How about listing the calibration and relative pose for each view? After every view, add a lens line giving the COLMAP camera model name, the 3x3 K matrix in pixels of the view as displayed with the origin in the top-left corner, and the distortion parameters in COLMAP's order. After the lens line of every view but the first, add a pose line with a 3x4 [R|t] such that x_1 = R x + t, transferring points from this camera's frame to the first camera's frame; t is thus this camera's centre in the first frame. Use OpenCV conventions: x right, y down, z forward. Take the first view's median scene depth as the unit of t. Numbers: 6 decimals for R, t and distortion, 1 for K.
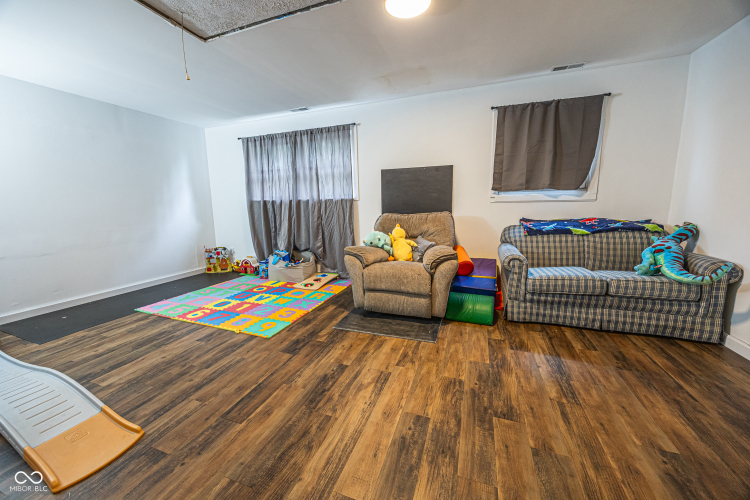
lens RADIAL K [[282.3, 0, 375.0], [0, 282.3, 250.0], [0, 0, 1]] dist [-0.007209, -0.000441]
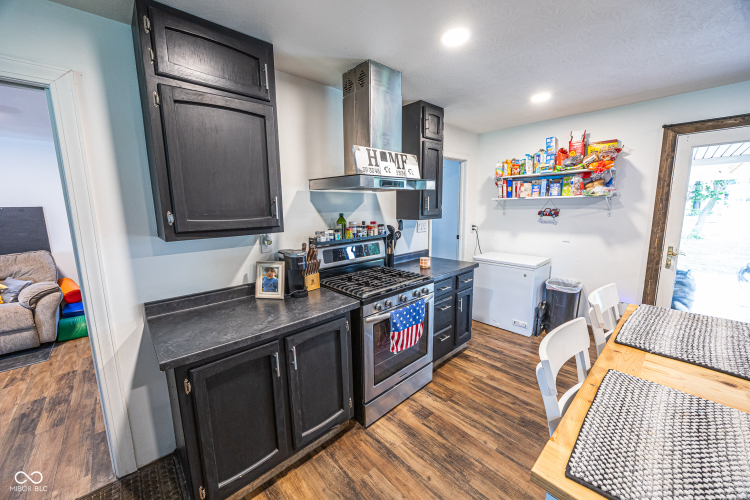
lens RADIAL K [[282.3, 0, 375.0], [0, 282.3, 250.0], [0, 0, 1]] dist [-0.007209, -0.000441]
pose [[0.464076, -0.123946, 0.877081, -0.124466], [0.145671, 0.987360, 0.062454, -0.021997], [-0.873735, 0.098782, 0.476265, -0.822194]]
